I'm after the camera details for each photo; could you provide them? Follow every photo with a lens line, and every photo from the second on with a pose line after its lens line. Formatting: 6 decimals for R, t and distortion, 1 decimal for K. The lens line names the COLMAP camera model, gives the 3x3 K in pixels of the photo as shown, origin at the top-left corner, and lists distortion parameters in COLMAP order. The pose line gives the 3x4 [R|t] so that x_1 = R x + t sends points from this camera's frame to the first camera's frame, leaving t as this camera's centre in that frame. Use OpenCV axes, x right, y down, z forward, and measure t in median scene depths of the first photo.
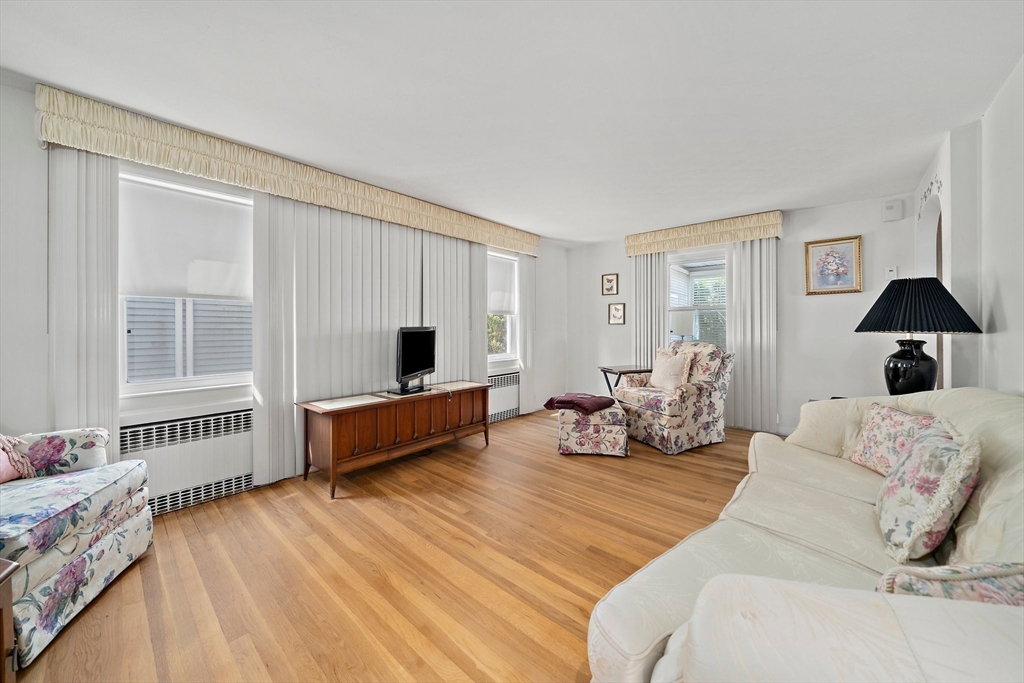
lens RADIAL K [[384.8, 0, 530.2], [0, 384.8, 328.7], [0, 0, 1]] dist [-0.002363, -0.000103]
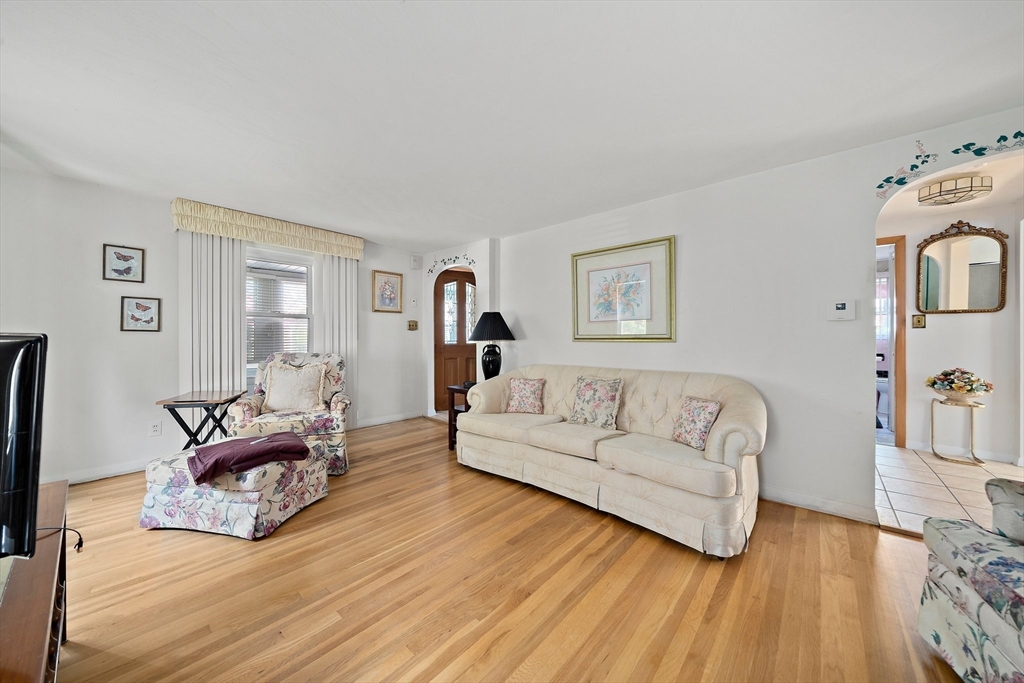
lens RADIAL K [[356.2, 0, 513.8], [0, 356.2, 339.6], [0, 0, 1]] dist [-0.006105, 0.000197]
pose [[-0.002588, -0.004452, 0.999987, -0.501949], [-0.000903, 0.999990, 0.004449, -0.001761], [-0.999996, -0.000891, -0.002592, 0.597254]]
